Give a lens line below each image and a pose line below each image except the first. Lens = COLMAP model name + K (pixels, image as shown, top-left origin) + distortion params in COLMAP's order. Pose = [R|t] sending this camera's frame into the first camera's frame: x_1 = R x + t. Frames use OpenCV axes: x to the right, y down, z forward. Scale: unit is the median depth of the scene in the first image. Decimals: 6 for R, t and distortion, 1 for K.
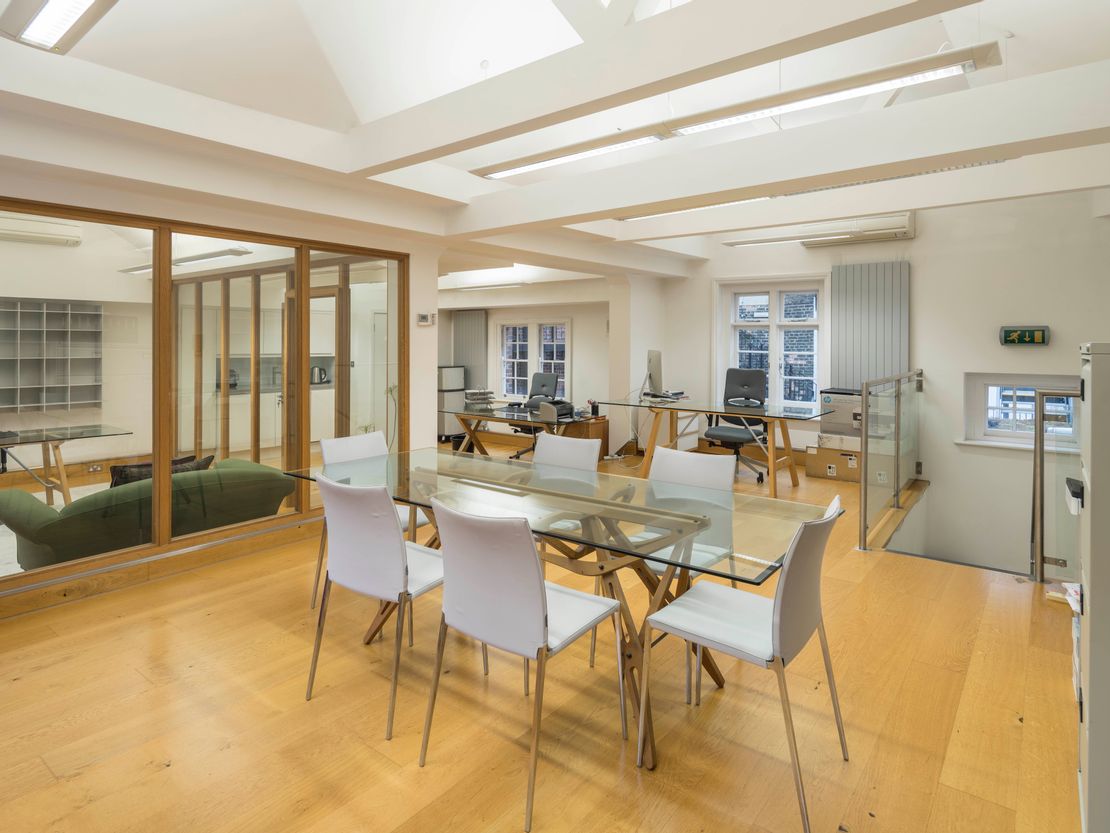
lens RADIAL K [[628.7, 0, 554.3], [0, 628.7, 343.4], [0, 0, 1]] dist [-0.000192, -0.000429]
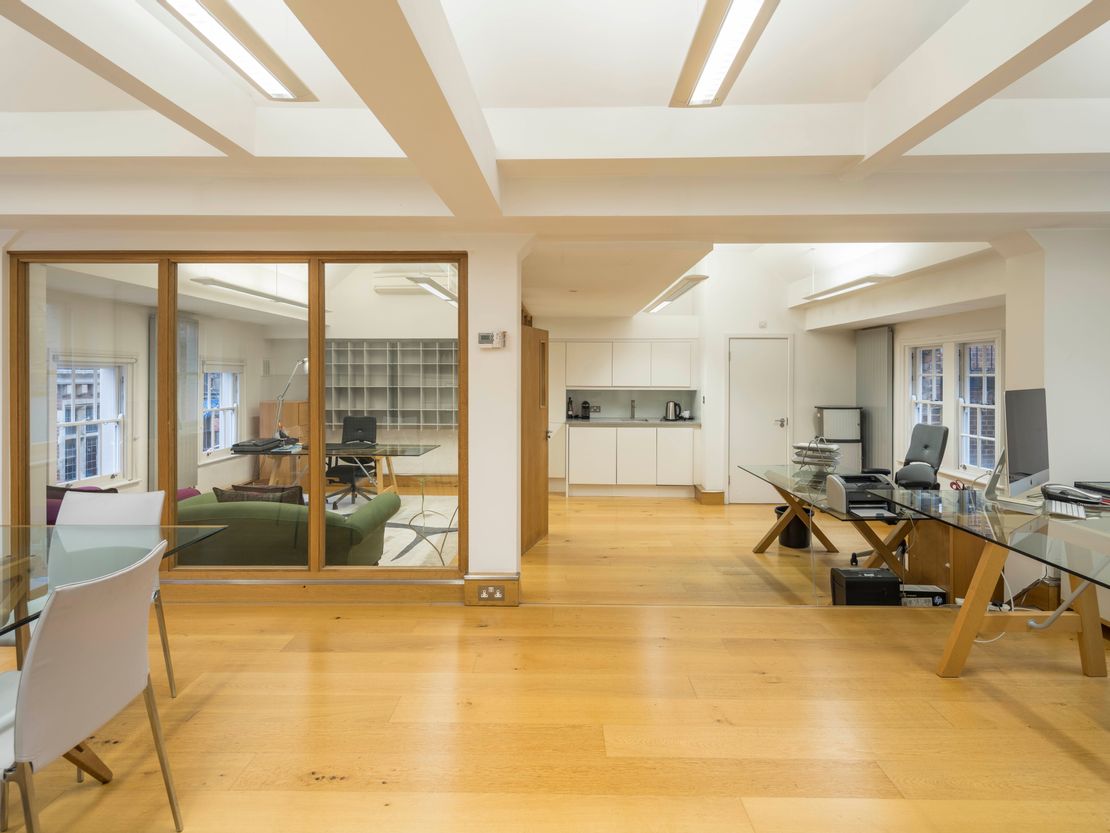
lens RADIAL K [[615.6, 0, 548.5], [0, 615.6, 385.8], [0, 0, 1]] dist [0.002939, -0.000977]
pose [[0.613485, 0.016011, -0.789544, 0.222758], [-0.001720, 0.999819, 0.018939, -0.001087], [0.789705, -0.010261, 0.613402, 0.365295]]
